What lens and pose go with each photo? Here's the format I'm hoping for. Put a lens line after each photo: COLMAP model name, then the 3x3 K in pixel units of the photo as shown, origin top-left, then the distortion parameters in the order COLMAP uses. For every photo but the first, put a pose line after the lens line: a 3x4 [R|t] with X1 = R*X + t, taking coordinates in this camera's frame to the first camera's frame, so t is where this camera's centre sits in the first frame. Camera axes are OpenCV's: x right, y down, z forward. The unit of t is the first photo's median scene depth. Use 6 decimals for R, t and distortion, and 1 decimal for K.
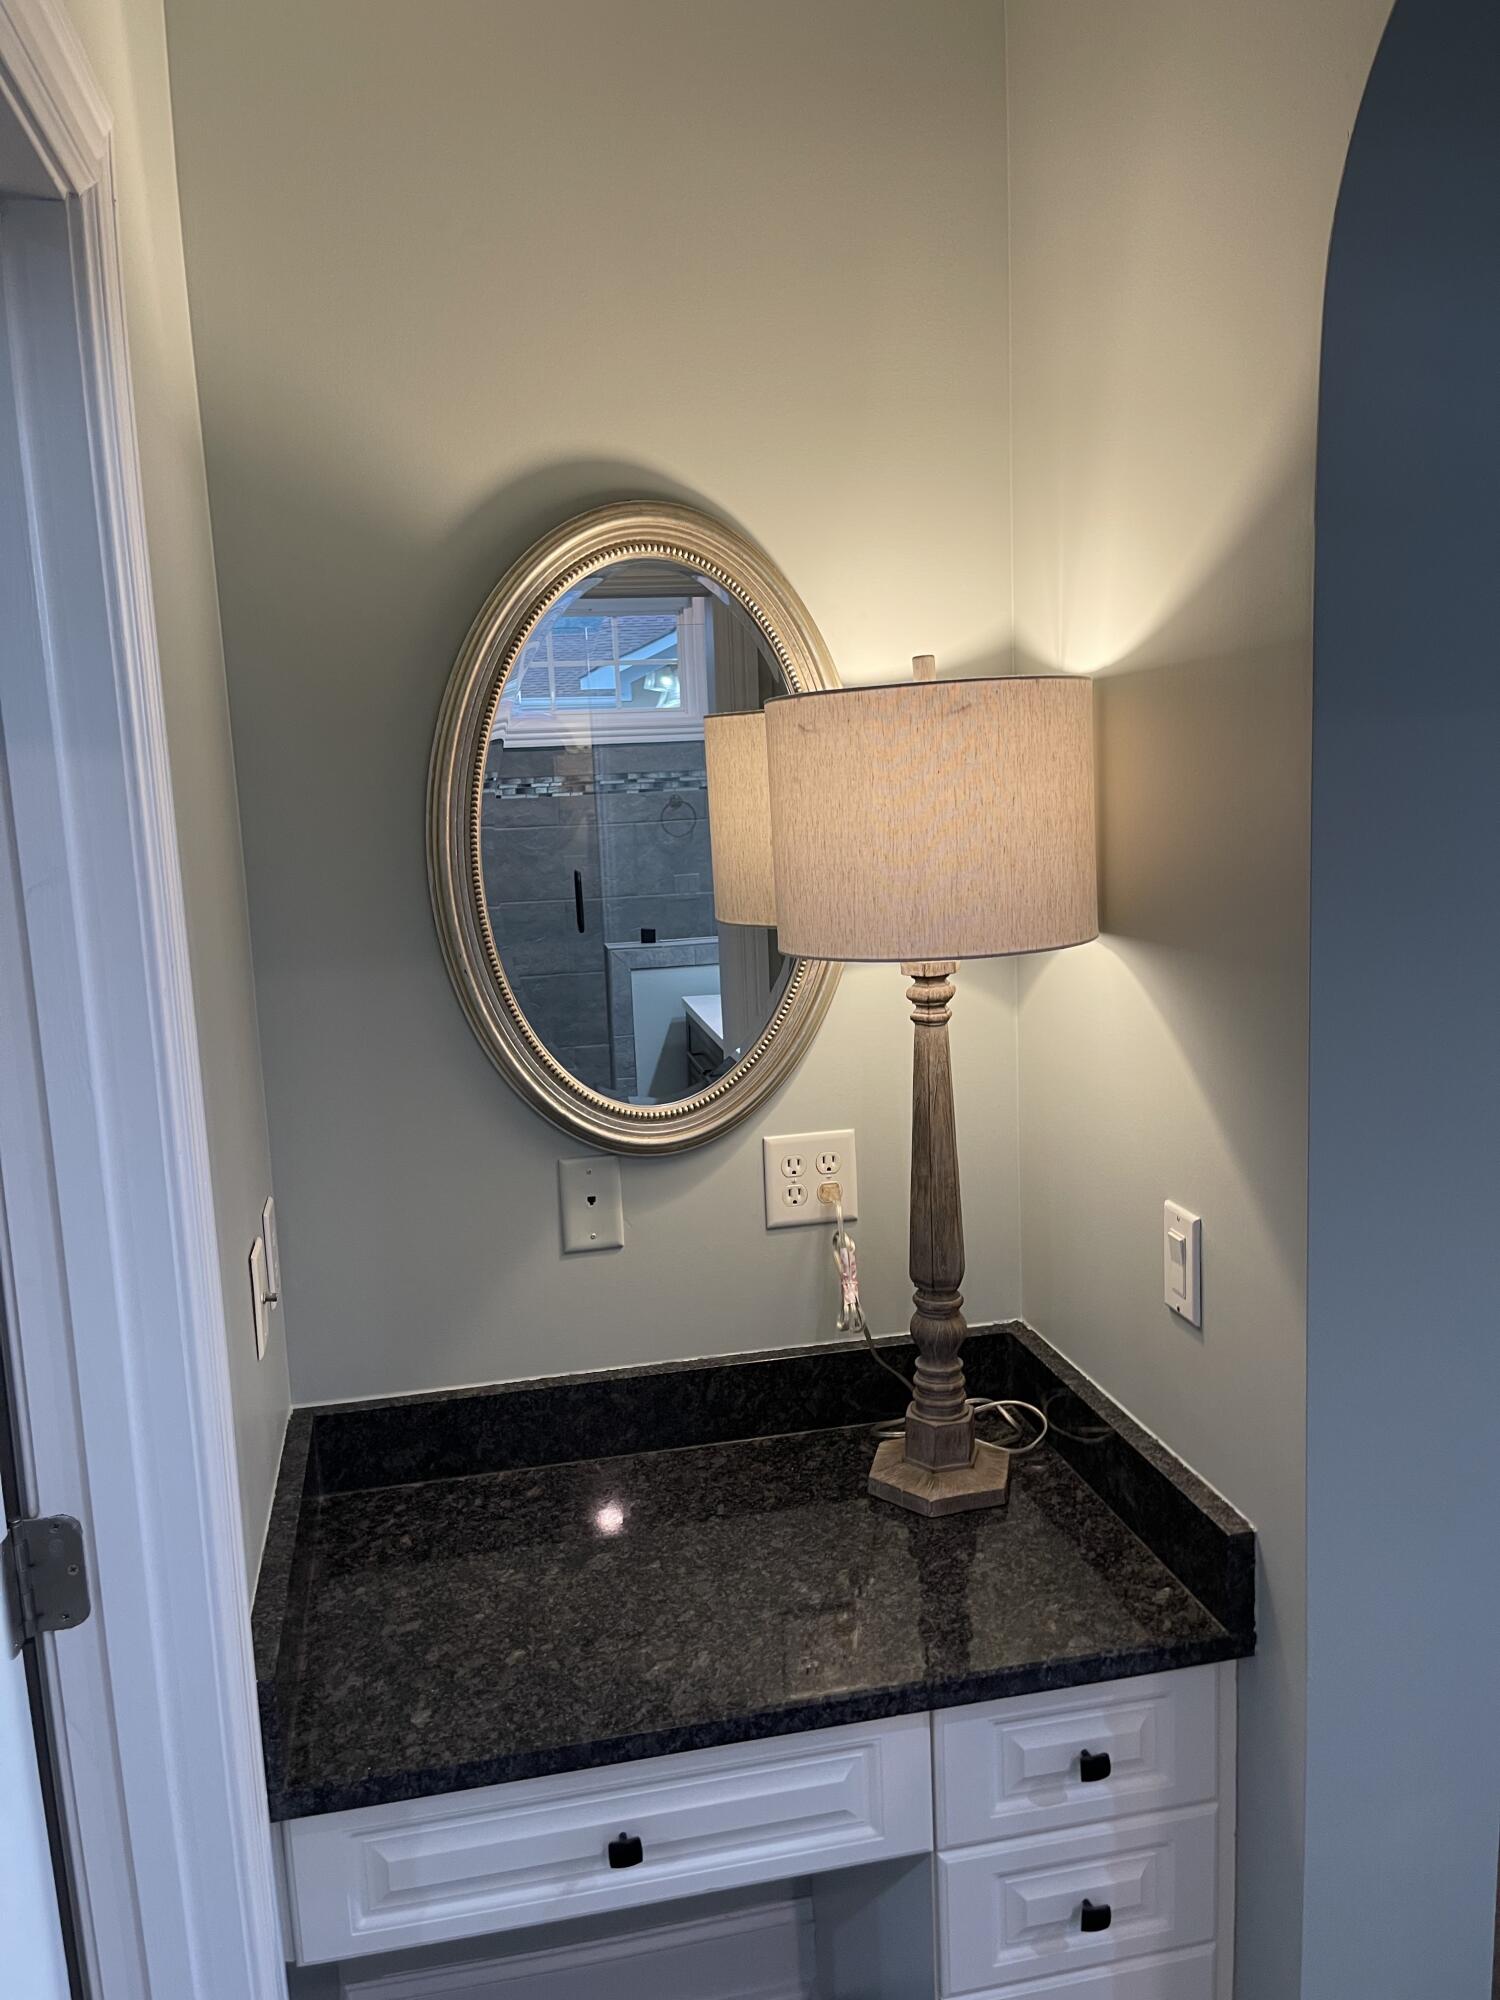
lens RADIAL K [[1518.9, 0, 735.7], [0, 1518.9, 996.2], [0, 0, 1]] dist [0.064953, -0.071498]
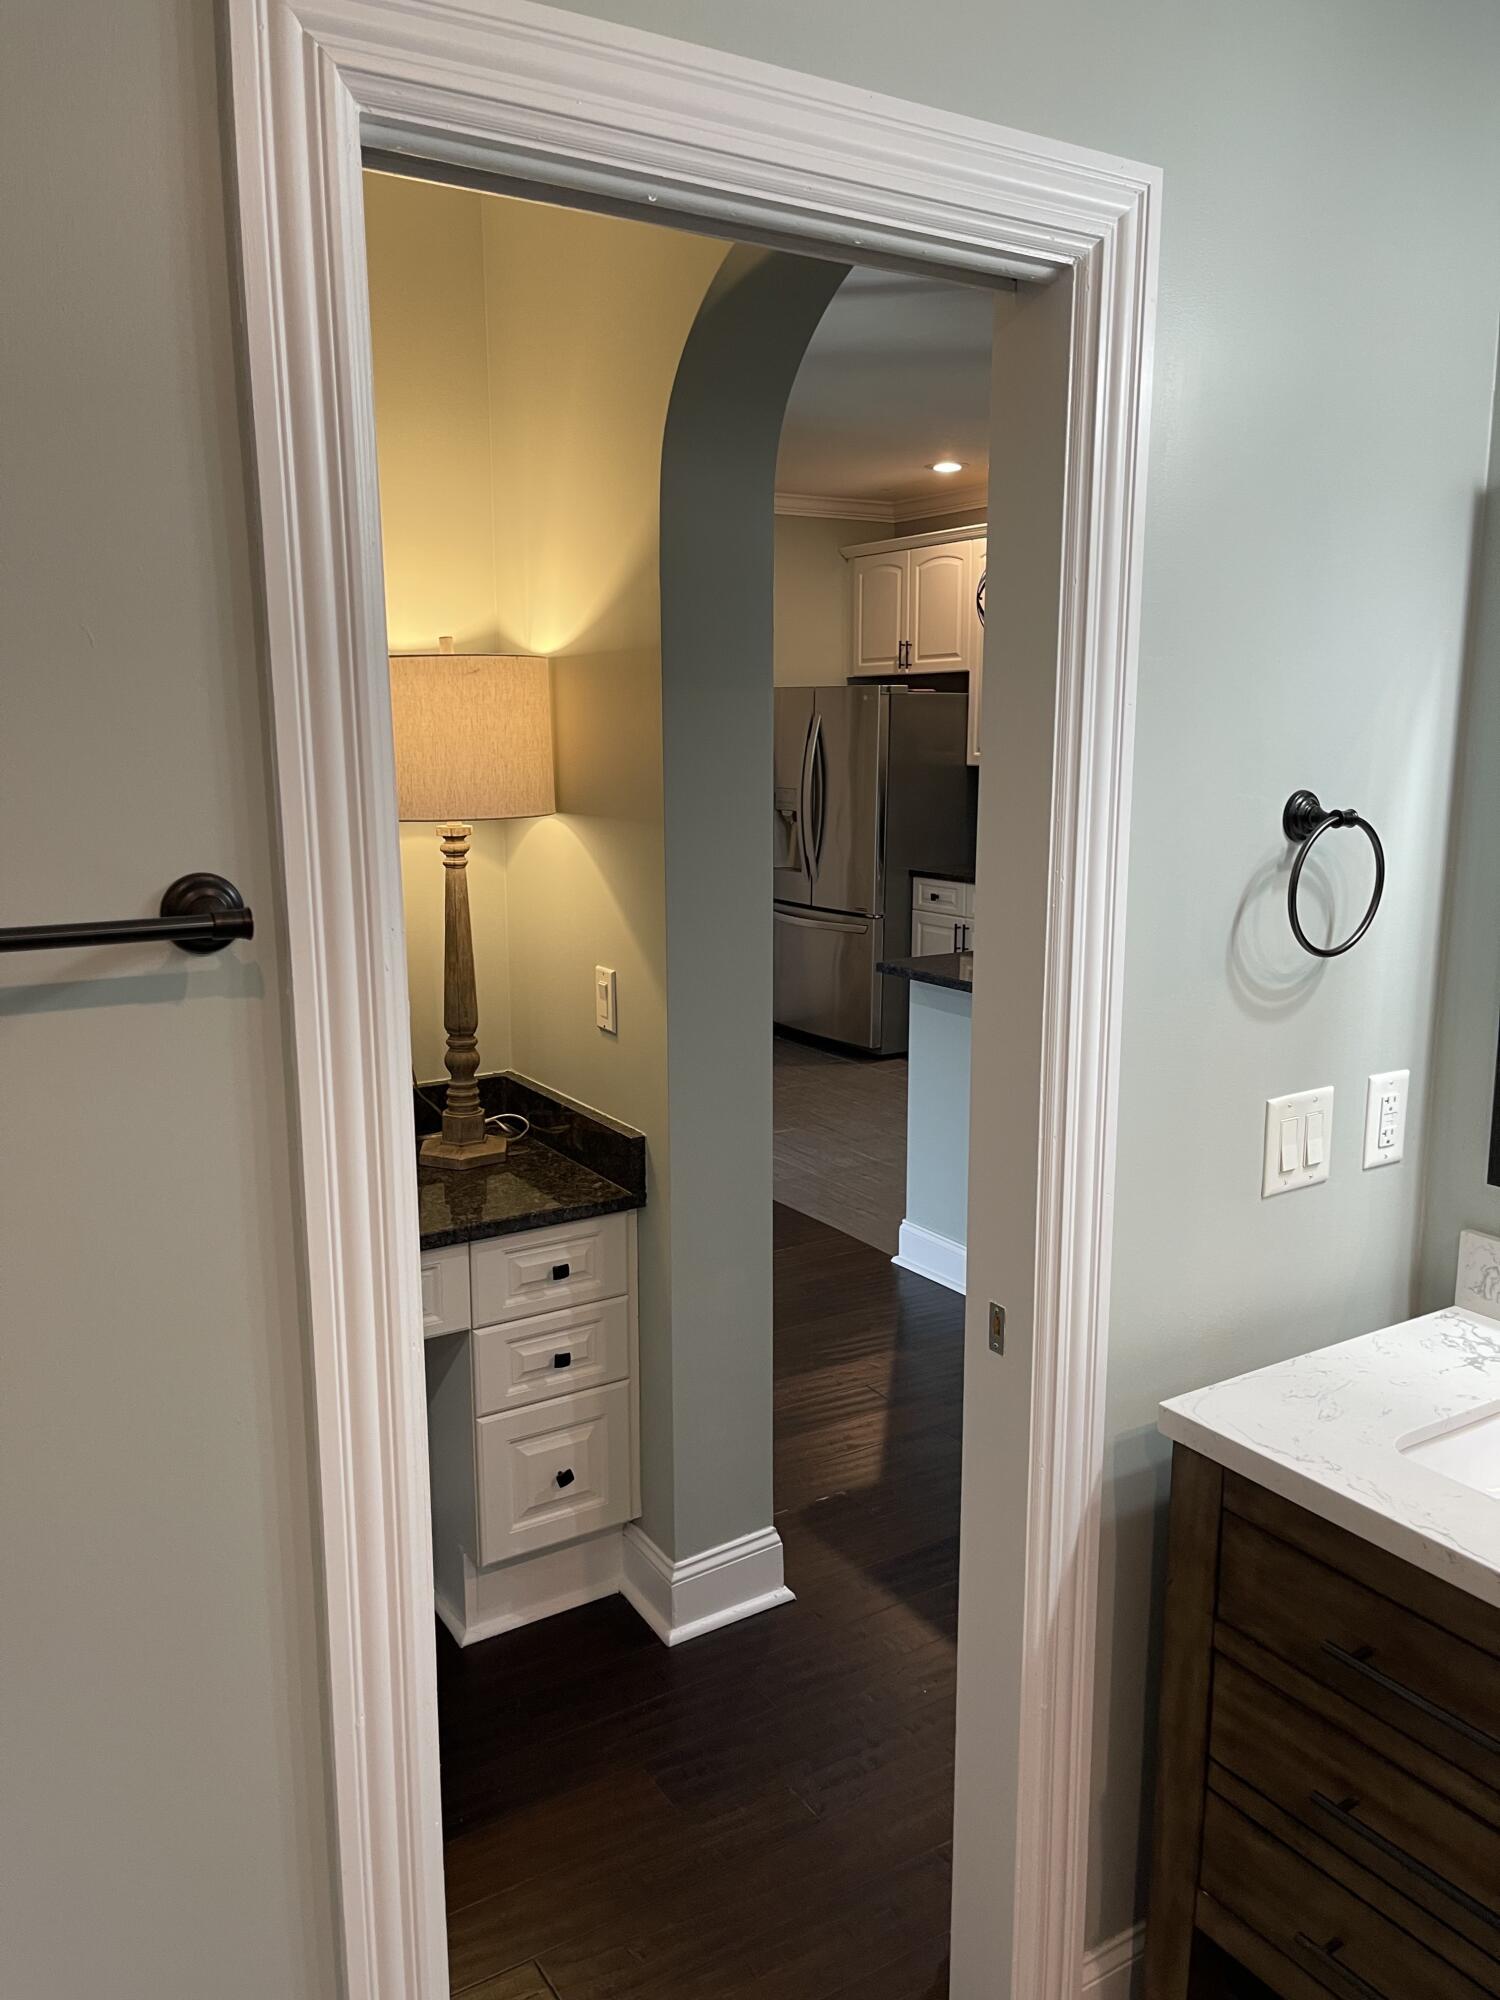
lens RADIAL K [[1518.9, 0, 745.5], [0, 1518.9, 1005.2], [0, 0, 1]] dist [0.064953, -0.071498]
pose [[0.935450, -0.024432, 0.352612, -0.169086], [0.014778, 0.999439, 0.030047, 0.129769], [-0.353149, -0.022896, 0.935287, -0.672170]]
